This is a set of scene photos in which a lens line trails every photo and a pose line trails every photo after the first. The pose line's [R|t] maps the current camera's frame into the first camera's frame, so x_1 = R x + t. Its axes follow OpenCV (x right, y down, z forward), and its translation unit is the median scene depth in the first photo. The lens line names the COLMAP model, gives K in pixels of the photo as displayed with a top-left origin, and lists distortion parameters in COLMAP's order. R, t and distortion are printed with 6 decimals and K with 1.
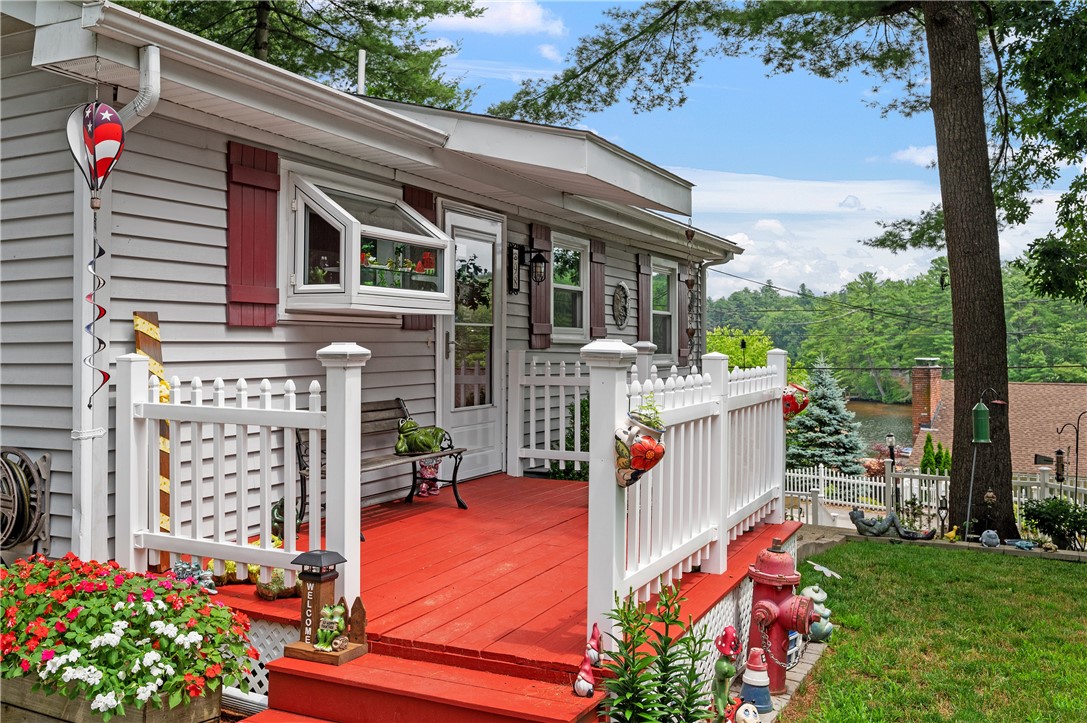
lens RADIAL K [[962.6, 0, 541.2], [0, 962.6, 358.2], [0, 0, 1]] dist [-0.011696, 0.000253]
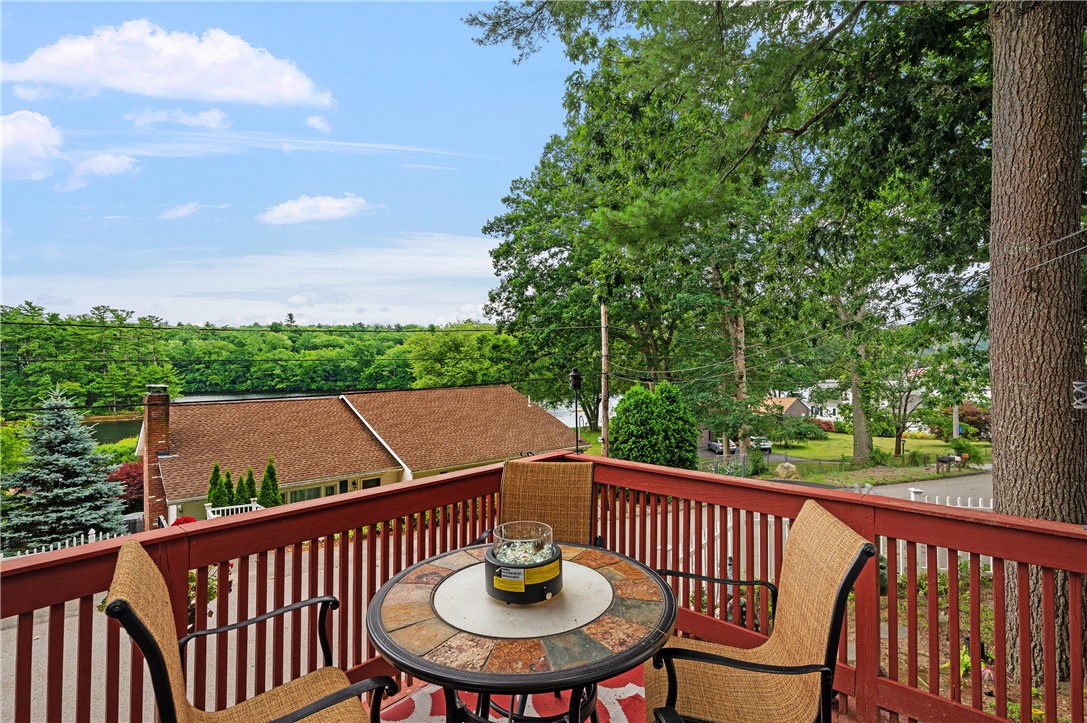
lens RADIAL K [[521.5, 0, 542.6], [0, 521.5, 365.0], [0, 0, 1]] dist [-0.005395, 0.001098]
pose [[0.268248, -0.004776, 0.963338, -0.011012], [0.023524, 0.999722, -0.001594, -0.011278], [-0.963063, 0.023089, 0.268286, 0.519255]]
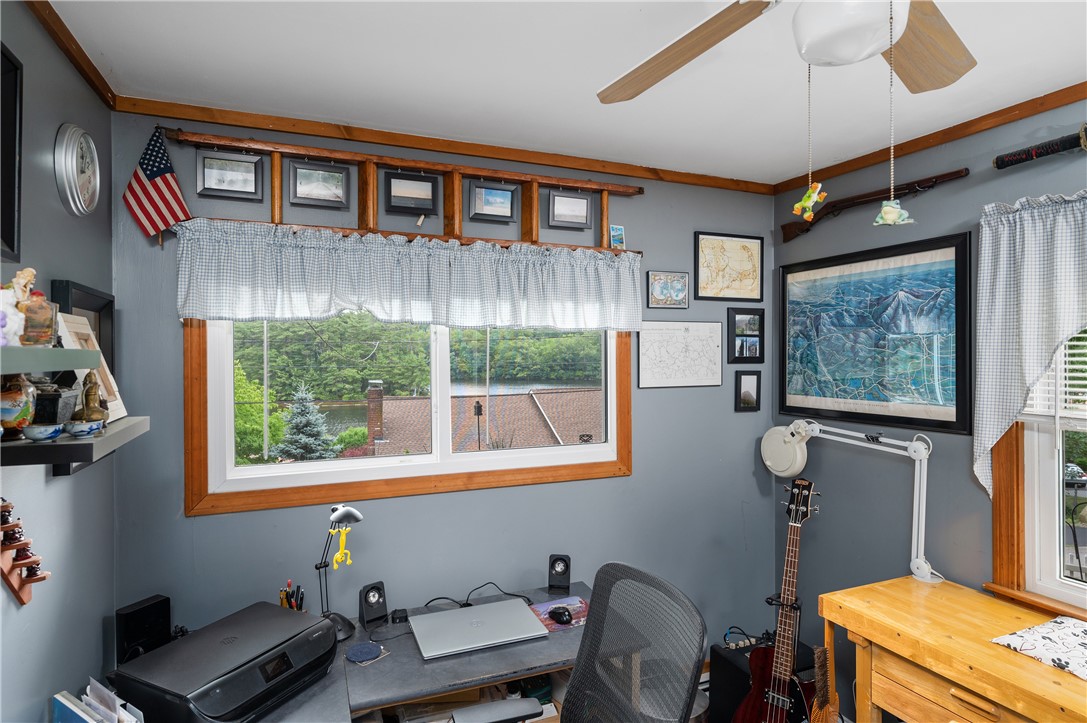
lens RADIAL K [[609.5, 0, 542.1], [0, 609.5, 357.9], [0, 0, 1]] dist [0.000809, 0.000059]
pose [[0.655119, -0.011801, 0.755434, -0.037346], [0.019583, 0.999807, -0.001365, -0.025918], [-0.755272, 0.015688, 0.655223, 0.383321]]
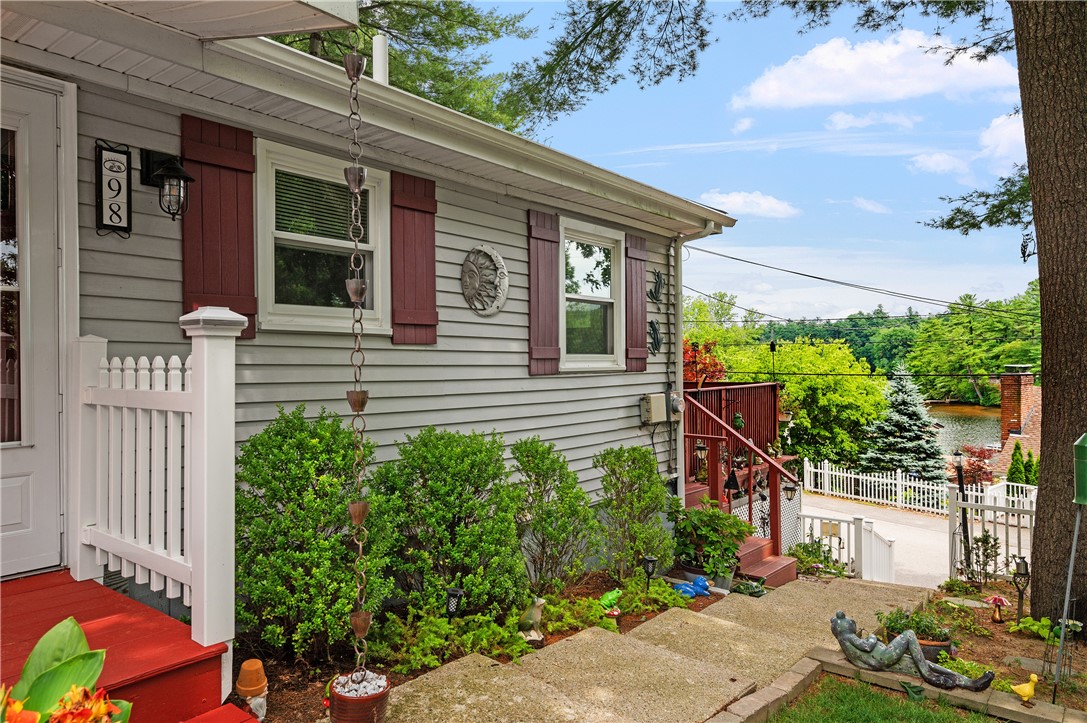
lens RADIAL K [[711.3, 0, 536.5], [0, 711.3, 385.7], [0, 0, 1]] dist [-0.006144, -0.002435]
pose [[0.975667, -0.000852, -0.219257, 0.078491], [0.005794, 0.999743, 0.021895, 0.002863], [0.219182, -0.022633, 0.975421, 0.177528]]
